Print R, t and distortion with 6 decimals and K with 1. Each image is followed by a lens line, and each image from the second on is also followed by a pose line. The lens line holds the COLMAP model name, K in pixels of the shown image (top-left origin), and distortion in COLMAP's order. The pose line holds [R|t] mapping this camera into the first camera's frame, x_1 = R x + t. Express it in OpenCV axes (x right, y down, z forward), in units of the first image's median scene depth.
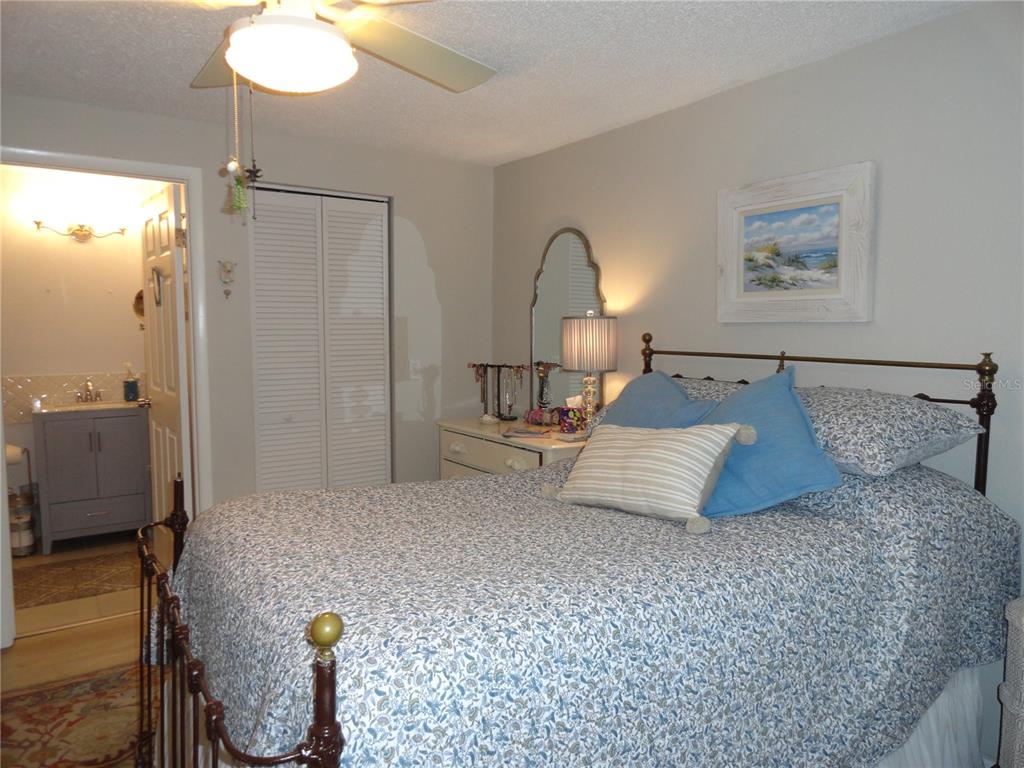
lens RADIAL K [[704.9, 0, 512.0], [0, 704.9, 384.0], [0, 0, 1]] dist [-0.000758, 0.004012]
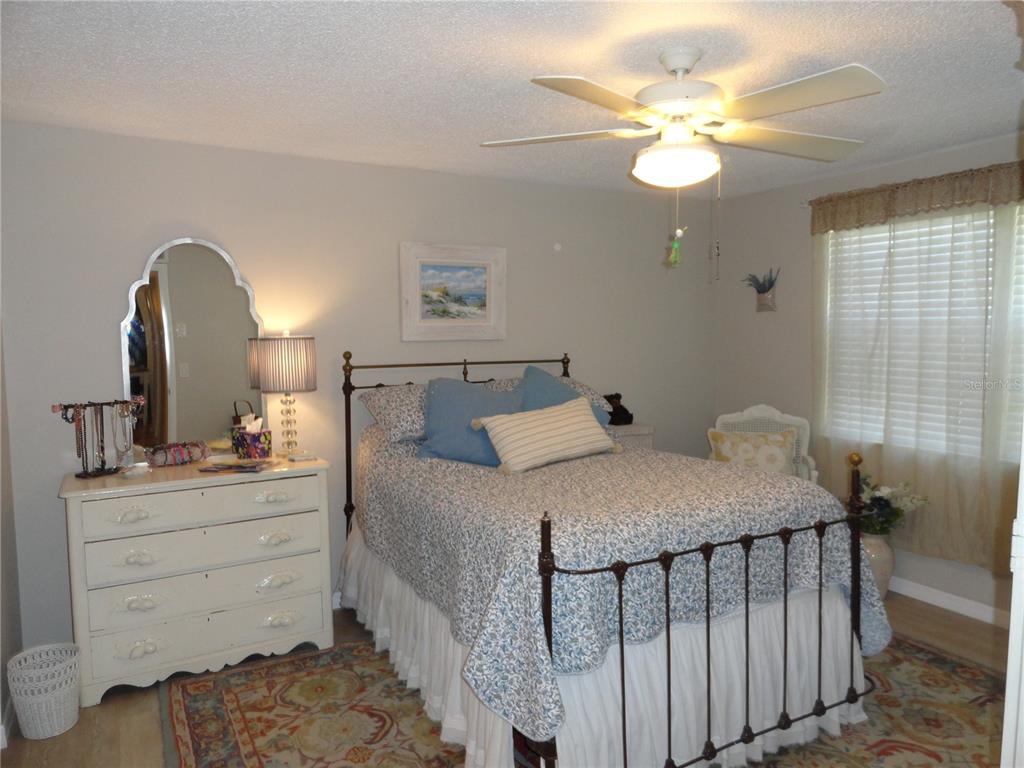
lens RADIAL K [[704.9, 0, 512.0], [0, 704.9, 384.0], [0, 0, 1]] dist [-0.000758, 0.004012]
pose [[0.091578, -0.066422, 0.993580, -1.102546], [0.100781, 0.993268, 0.057112, -0.068461], [-0.990685, 0.094904, 0.097655, 0.743266]]
